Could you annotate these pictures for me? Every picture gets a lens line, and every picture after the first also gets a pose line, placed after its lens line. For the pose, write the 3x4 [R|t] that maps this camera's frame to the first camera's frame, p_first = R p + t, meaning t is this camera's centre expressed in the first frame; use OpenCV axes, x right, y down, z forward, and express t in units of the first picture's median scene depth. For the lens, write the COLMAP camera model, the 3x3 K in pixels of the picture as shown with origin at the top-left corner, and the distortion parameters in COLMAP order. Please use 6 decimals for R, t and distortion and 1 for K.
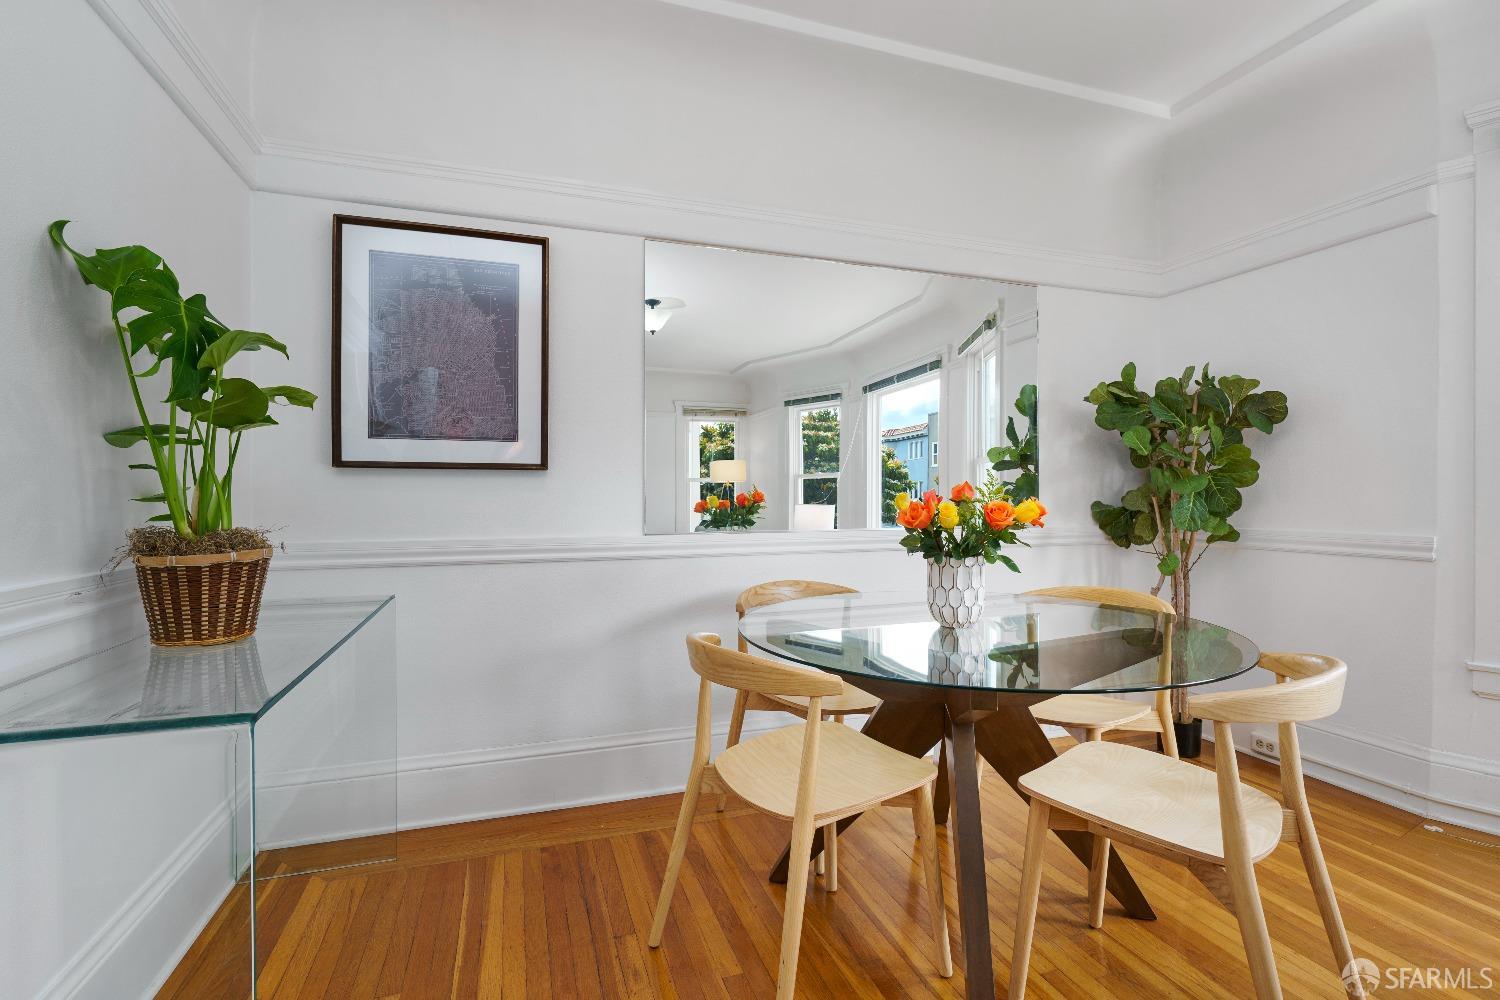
lens RADIAL K [[673.1, 0, 754.2], [0, 673.1, 496.4], [0, 0, 1]] dist [-0.003046, 0.000312]
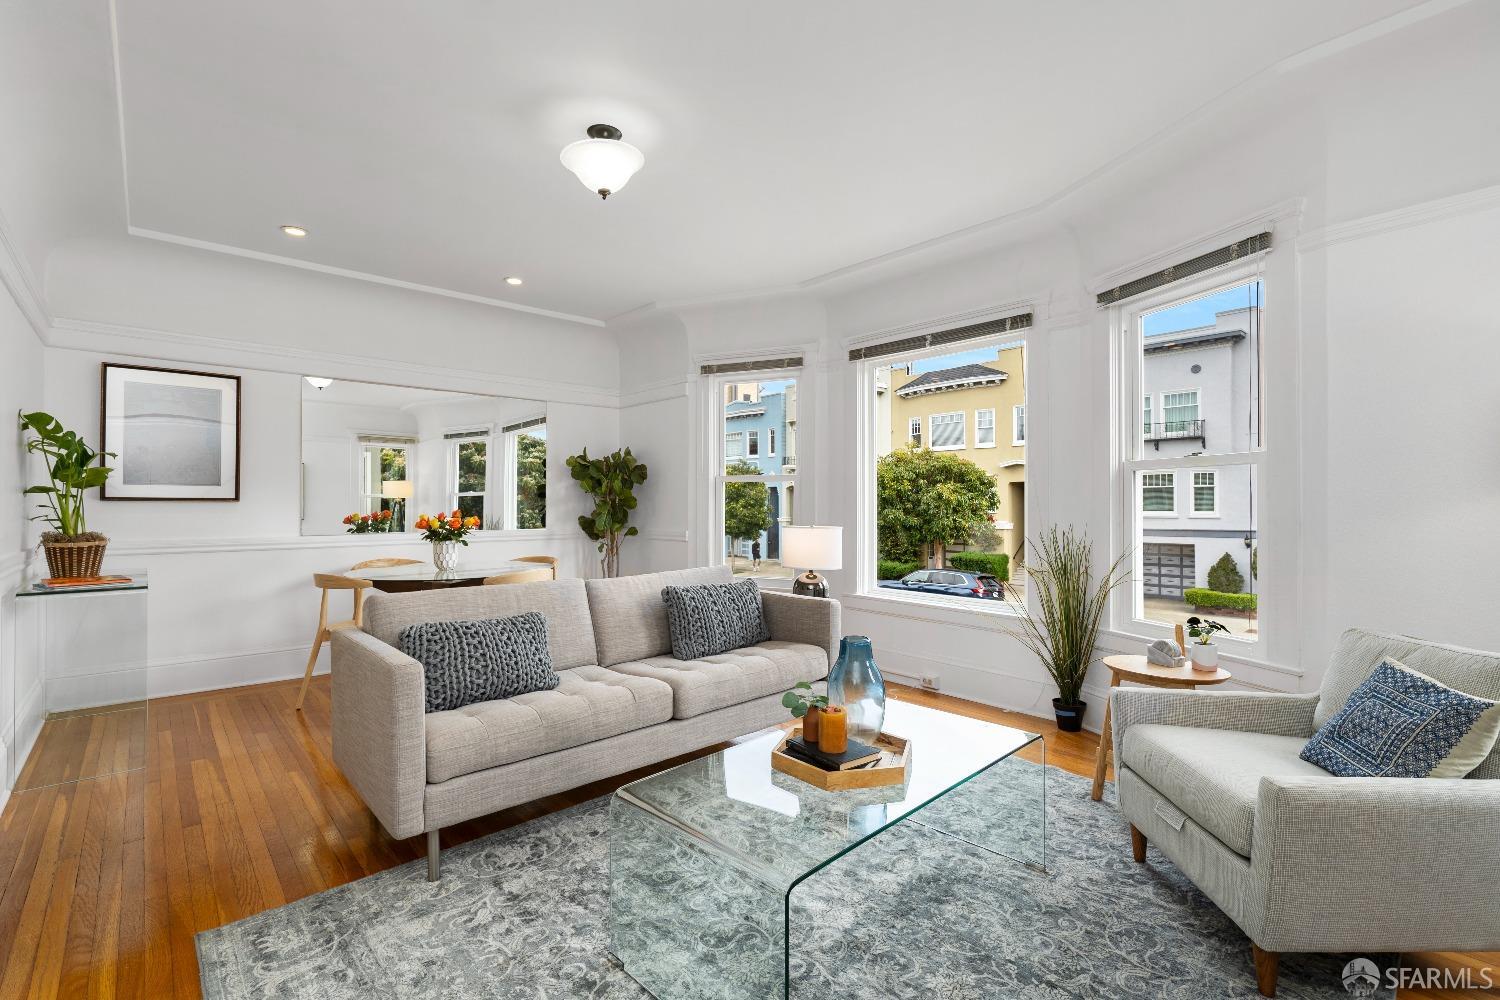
lens RADIAL K [[677.1, 0, 720.0], [0, 677.1, 497.8], [0, 0, 1]] dist [0.011791, 0.000005]
pose [[0.936092, 0.005669, 0.351711, 0.269984], [-0.001514, 0.999926, -0.012086, -0.028034], [-0.351753, 0.010781, 0.936031, -1.212155]]
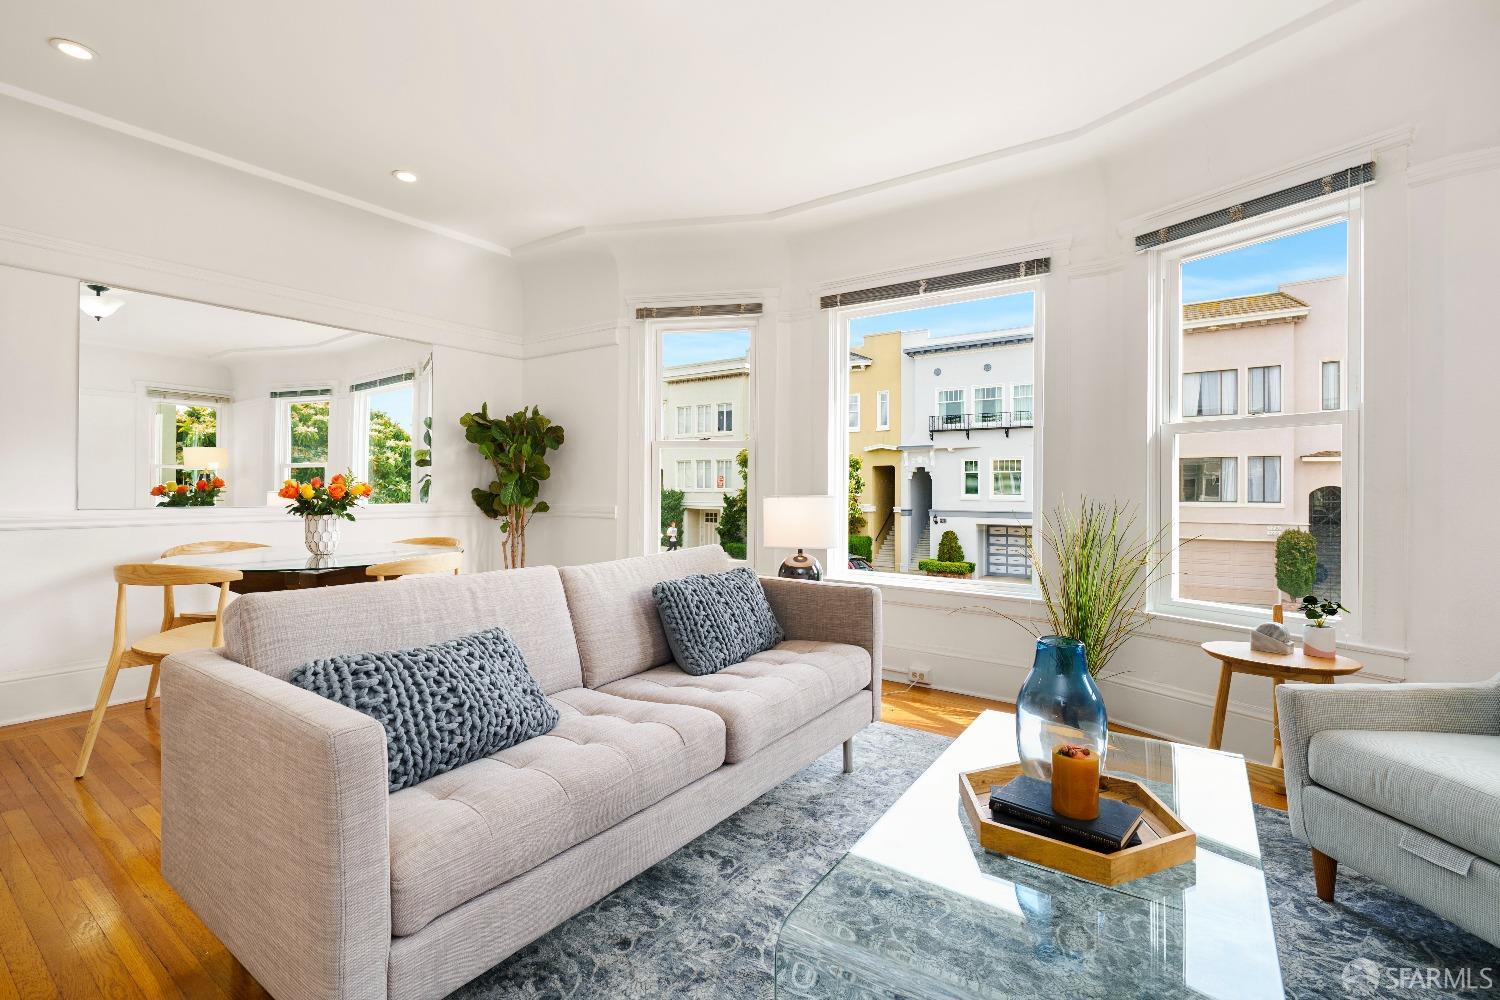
lens RADIAL K [[686.6, 0, 718.7], [0, 686.6, 488.8], [0, 0, 1]] dist [-0.001847, 0.000610]
pose [[0.839052, 0.008810, 0.543980, 0.161590], [-0.009151, 0.999956, -0.002079, 0.008461], [-0.543974, -0.003234, 0.839096, -0.812479]]
